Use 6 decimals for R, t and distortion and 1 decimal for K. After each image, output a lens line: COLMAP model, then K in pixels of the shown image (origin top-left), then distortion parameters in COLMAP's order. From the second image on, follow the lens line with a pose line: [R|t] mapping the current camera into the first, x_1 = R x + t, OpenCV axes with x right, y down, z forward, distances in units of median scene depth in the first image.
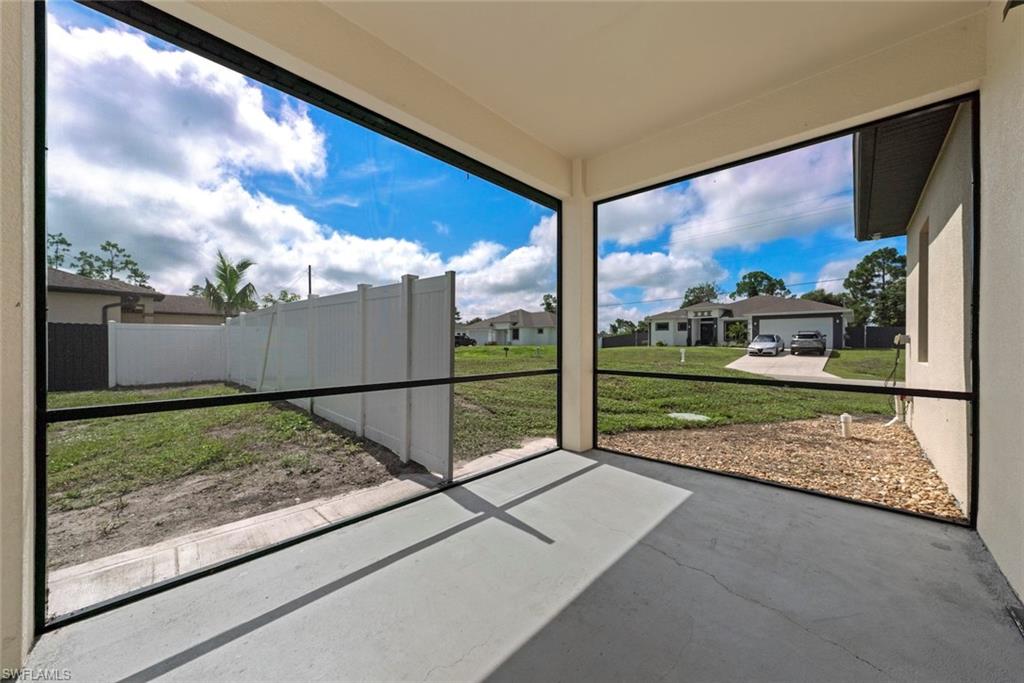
lens RADIAL K [[368.9, 0, 511.3], [0, 368.9, 342.6], [0, 0, 1]] dist [0.000108, -0.000090]
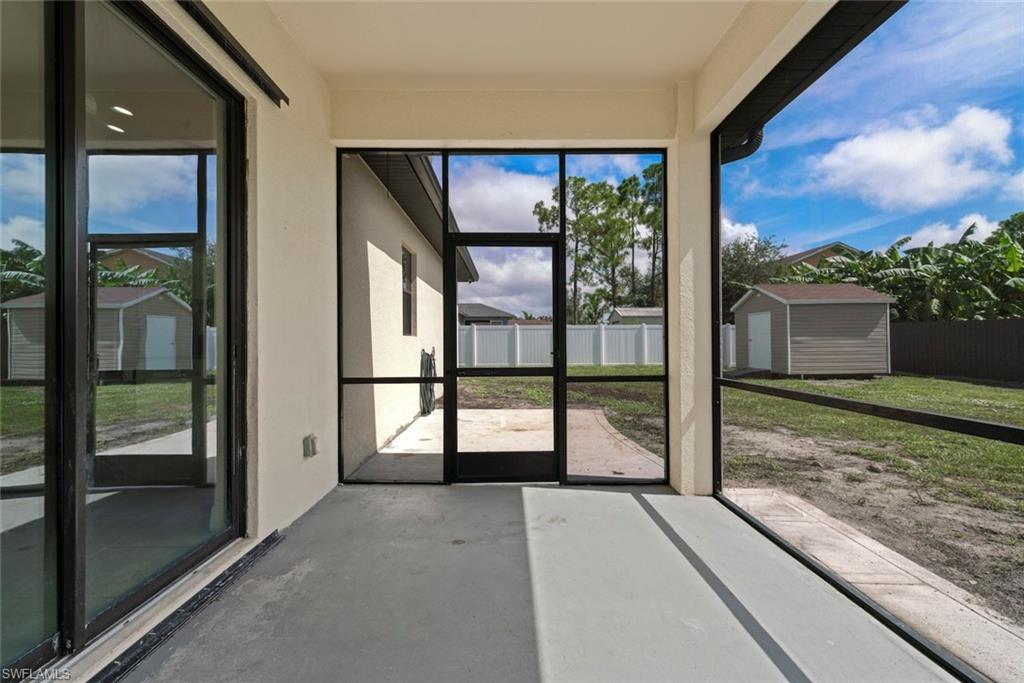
lens RADIAL K [[437.6, 0, 514.4], [0, 437.6, 341.1], [0, 0, 1]] dist [-0.000106, -0.000296]
pose [[-0.719061, 0.002873, -0.694941, 0.619347], [0.012084, 0.999892, -0.008370, -0.004815], [0.694842, -0.014416, -0.719018, 1.154366]]
